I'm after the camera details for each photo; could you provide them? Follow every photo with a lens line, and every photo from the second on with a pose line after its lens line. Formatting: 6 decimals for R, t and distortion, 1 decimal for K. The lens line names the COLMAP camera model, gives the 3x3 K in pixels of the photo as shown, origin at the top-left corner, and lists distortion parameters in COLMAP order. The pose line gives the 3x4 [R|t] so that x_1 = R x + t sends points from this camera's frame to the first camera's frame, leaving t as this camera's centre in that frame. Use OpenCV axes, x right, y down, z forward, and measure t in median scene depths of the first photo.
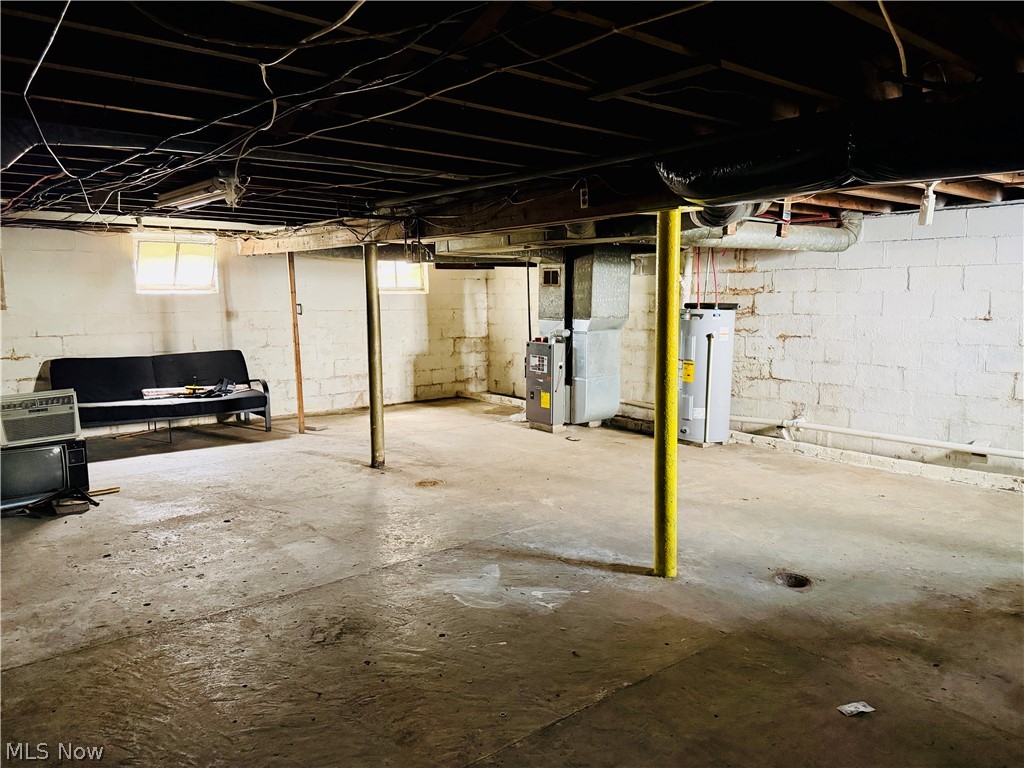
lens RADIAL K [[720.6, 0, 515.1], [0, 720.6, 386.7], [0, 0, 1]] dist [0.024877, -0.008198]
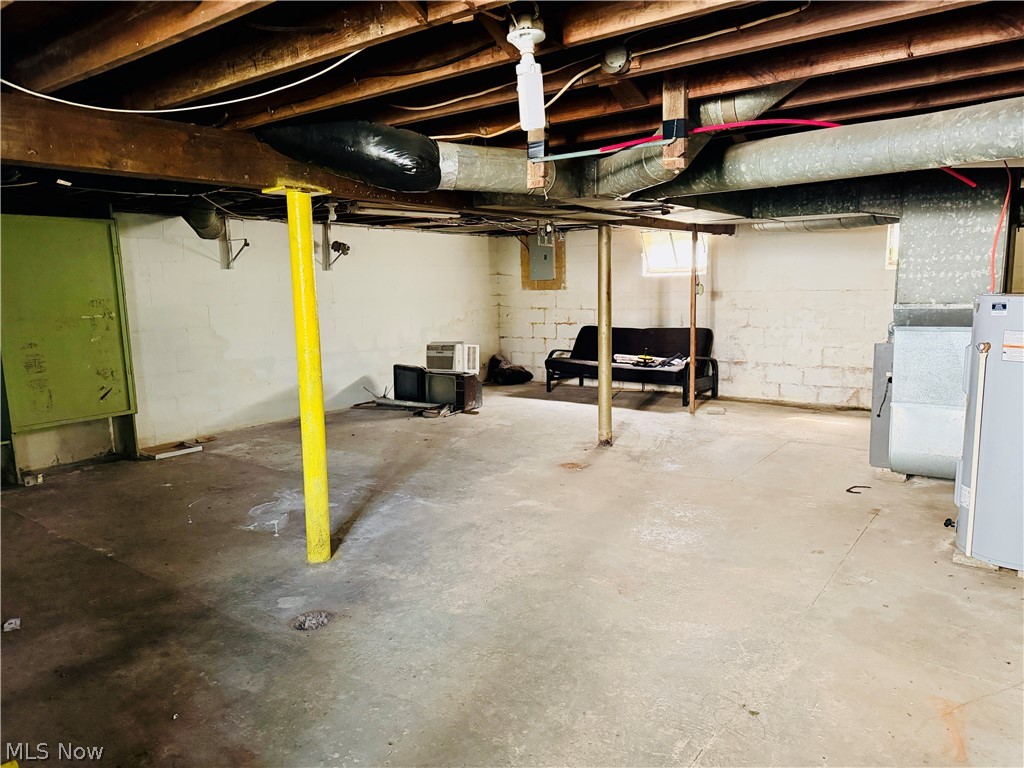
lens RADIAL K [[720.6, 0, 513.7], [0, 720.6, 383.3], [0, 0, 1]] dist [0.024877, -0.008198]
pose [[0.233563, 0.129311, -0.963705, 0.637876], [-0.103161, 0.988819, 0.107679, -0.061552], [0.966854, 0.074267, 0.244291, 0.530652]]
